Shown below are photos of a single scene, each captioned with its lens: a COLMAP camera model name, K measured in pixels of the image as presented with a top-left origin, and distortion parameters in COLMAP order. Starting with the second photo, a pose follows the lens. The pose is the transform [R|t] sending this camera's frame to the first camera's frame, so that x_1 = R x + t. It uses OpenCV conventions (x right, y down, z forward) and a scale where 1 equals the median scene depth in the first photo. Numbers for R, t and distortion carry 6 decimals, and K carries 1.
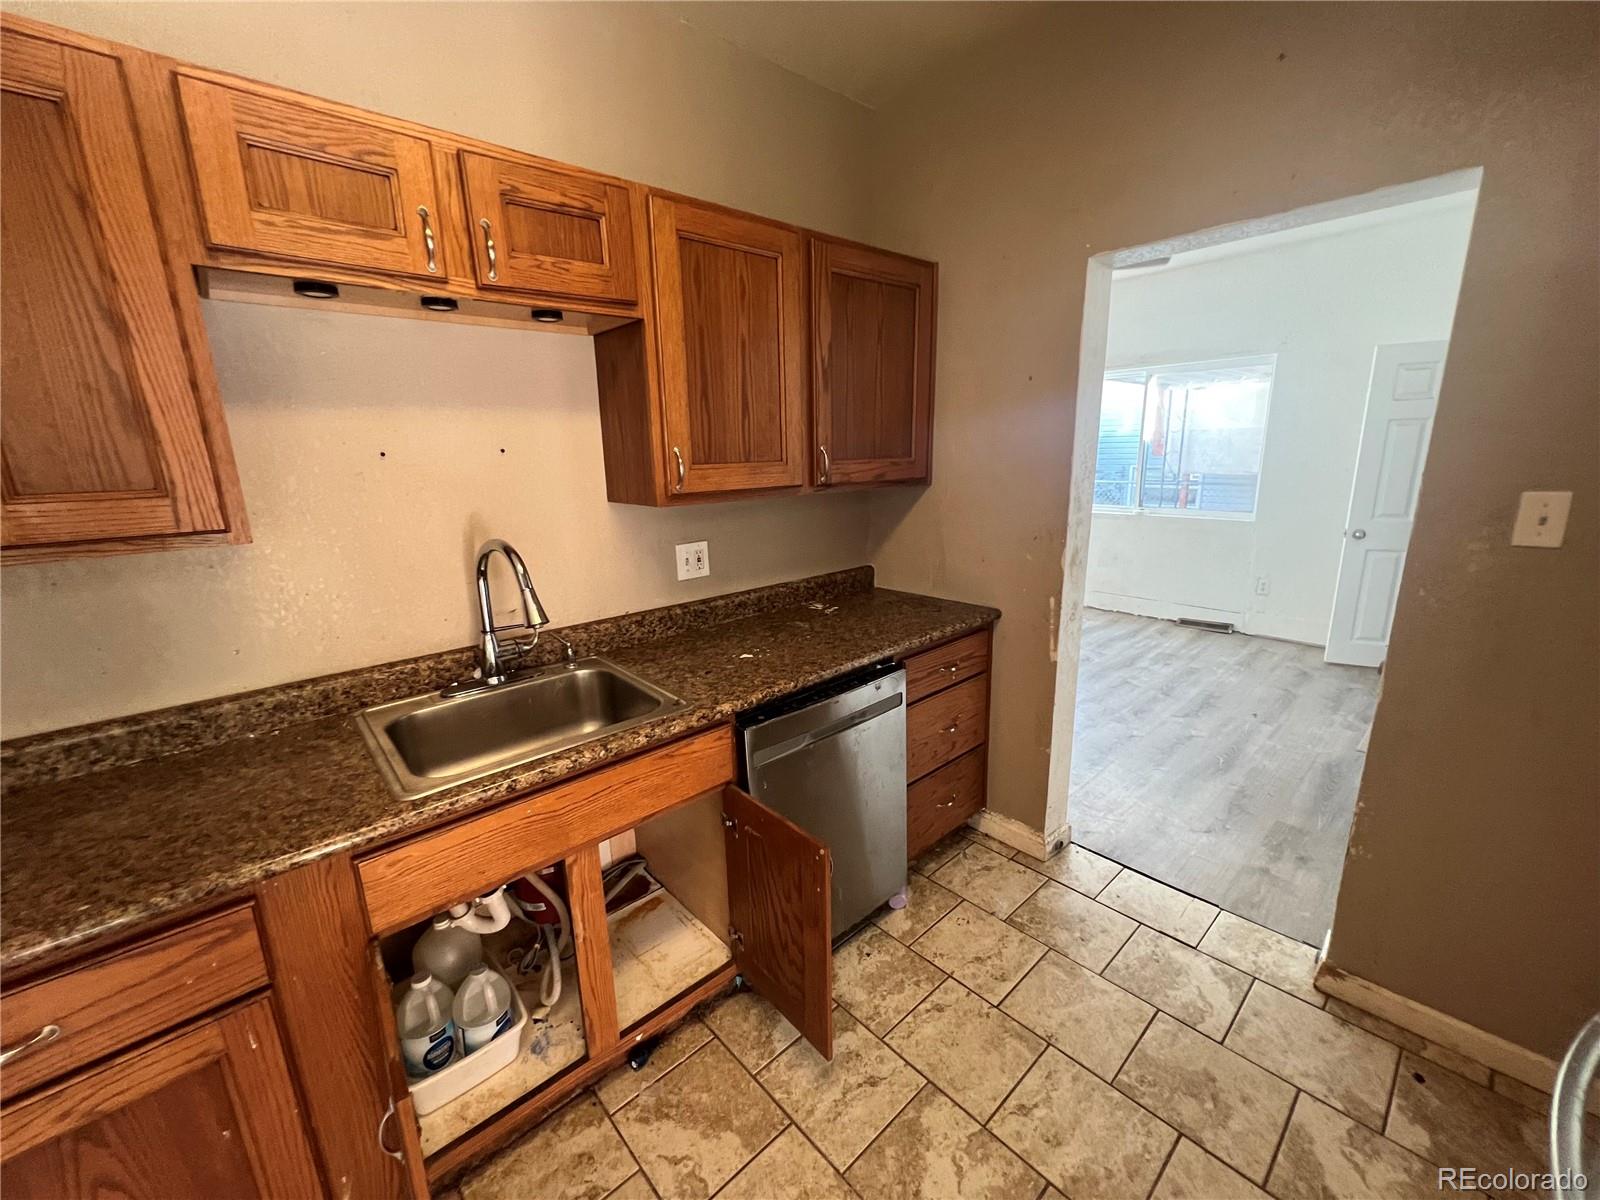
lens RADIAL K [[640.6, 0, 797.3], [0, 640.6, 599.9], [0, 0, 1]] dist [-0.000457, 0.000249]
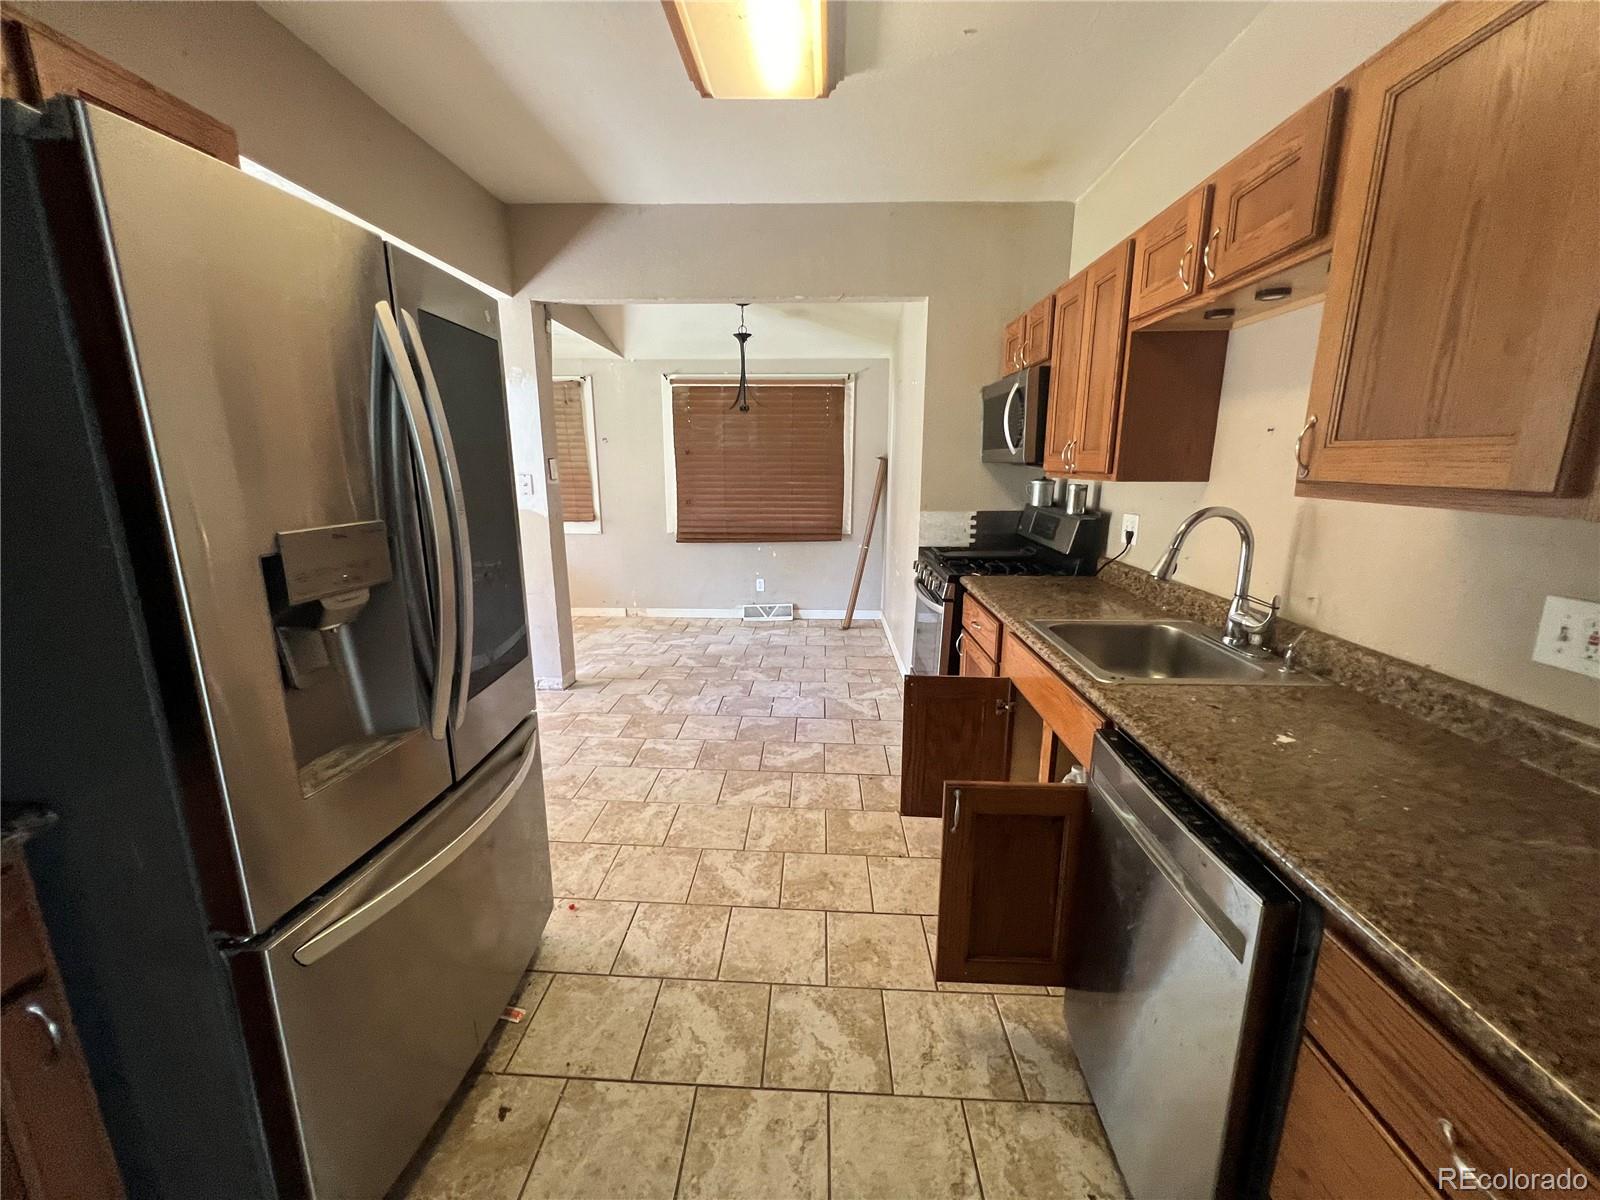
lens RADIAL K [[640.6, 0, 797.0], [0, 640.6, 601.0], [0, 0, 1]] dist [-0.000457, 0.000249]
pose [[-0.693446, 0.180489, -0.697536, 0.908244], [-0.150071, 0.910703, 0.384837, -0.282957], [0.704707, 0.371544, -0.604437, 1.305669]]
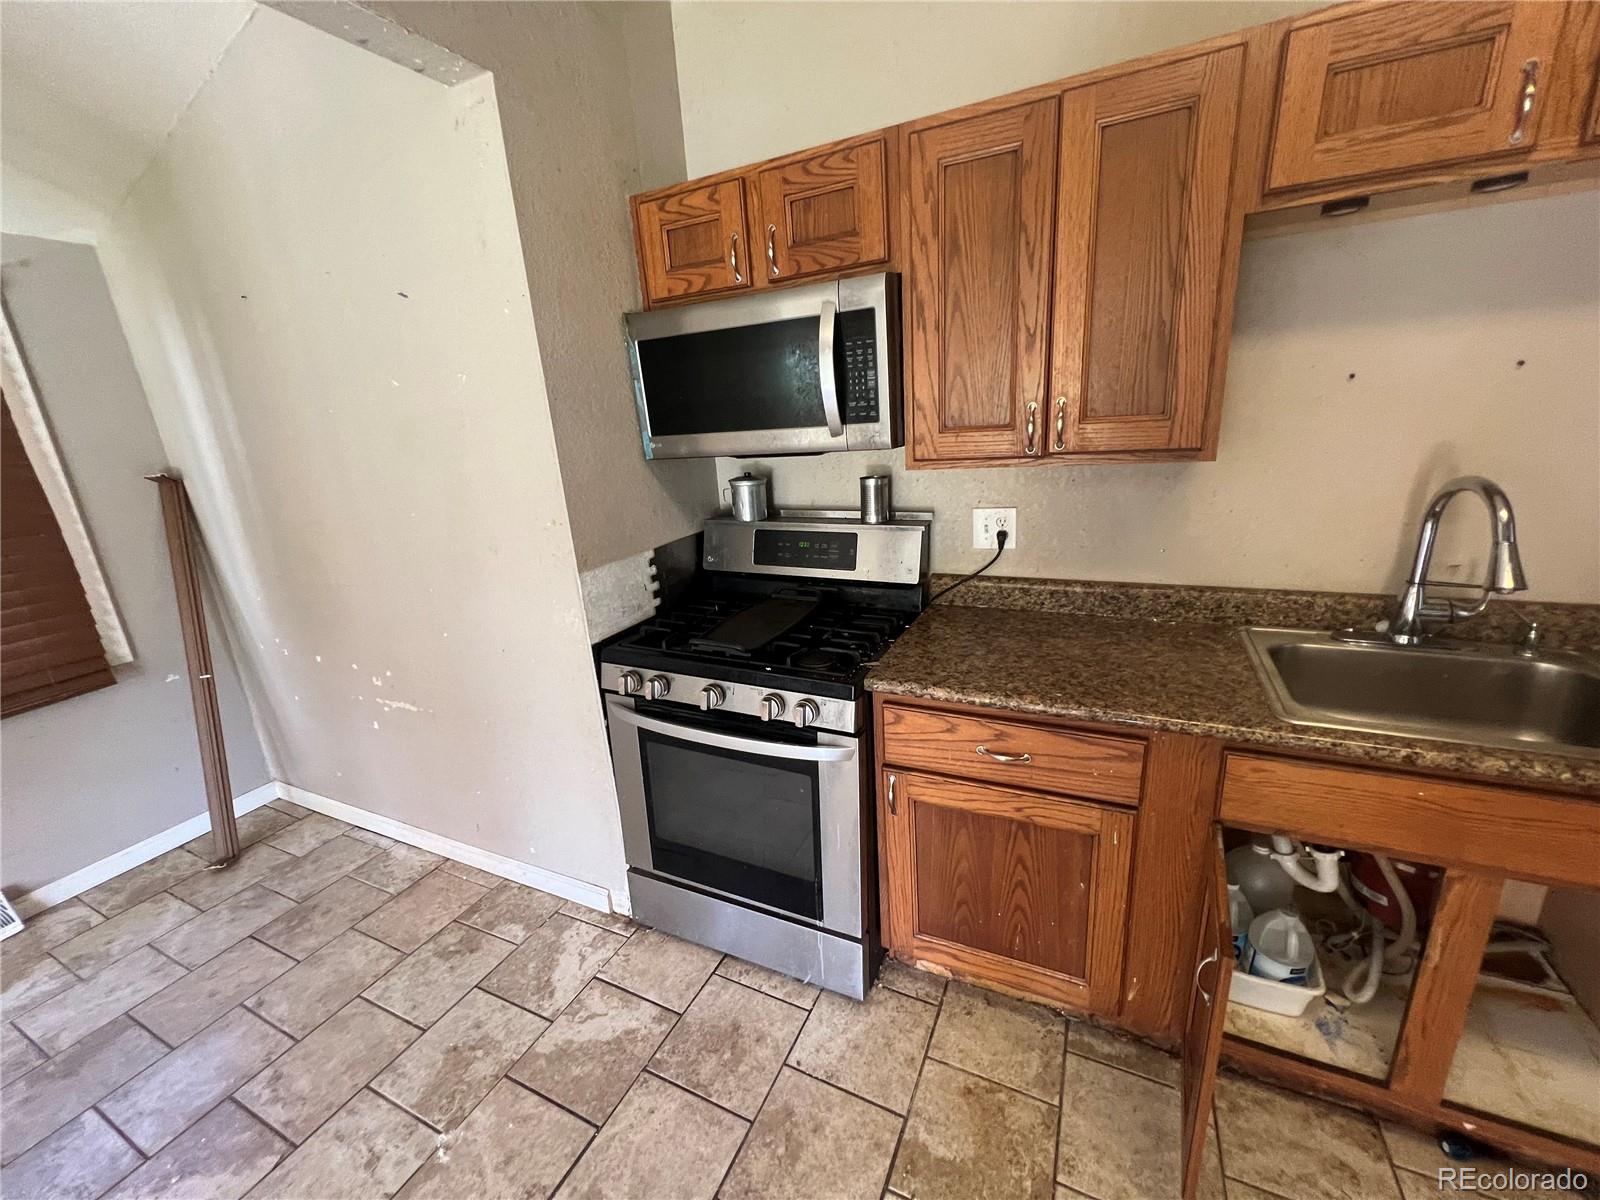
lens RADIAL K [[640.6, 0, 798.5], [0, 640.6, 600.6], [0, 0, 1]] dist [-0.000457, 0.000249]
pose [[0.381944, 0.260118, -0.886824, -0.033966], [-0.158194, 0.963813, 0.214568, 0.021251], [0.910546, 0.058337, 0.409272, -0.125178]]
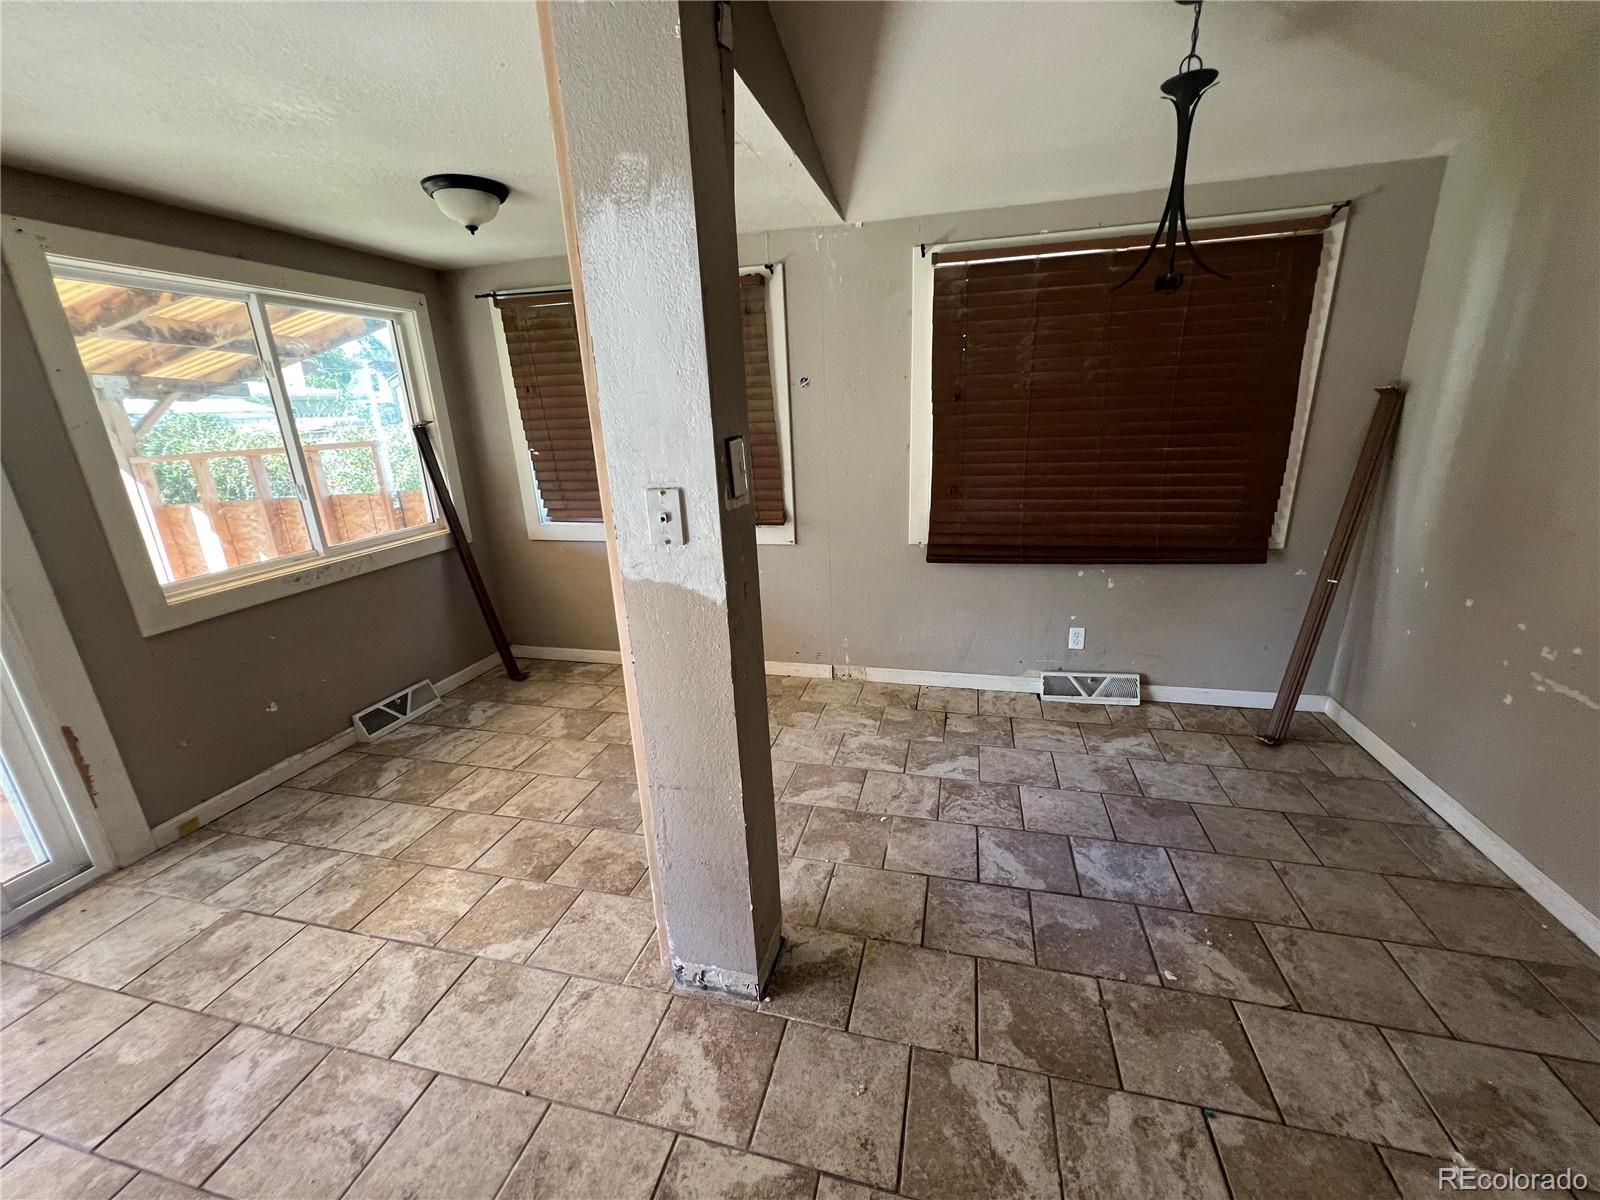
lens RADIAL K [[640.6, 0, 797.7], [0, 640.6, 600.8], [0, 0, 1]] dist [-0.000457, 0.000249]
pose [[-0.830464, 0.222926, -0.510522, 0.122263], [-0.065385, 0.871098, 0.486738, 0.093049], [0.553221, 0.437599, -0.708839, -0.387223]]
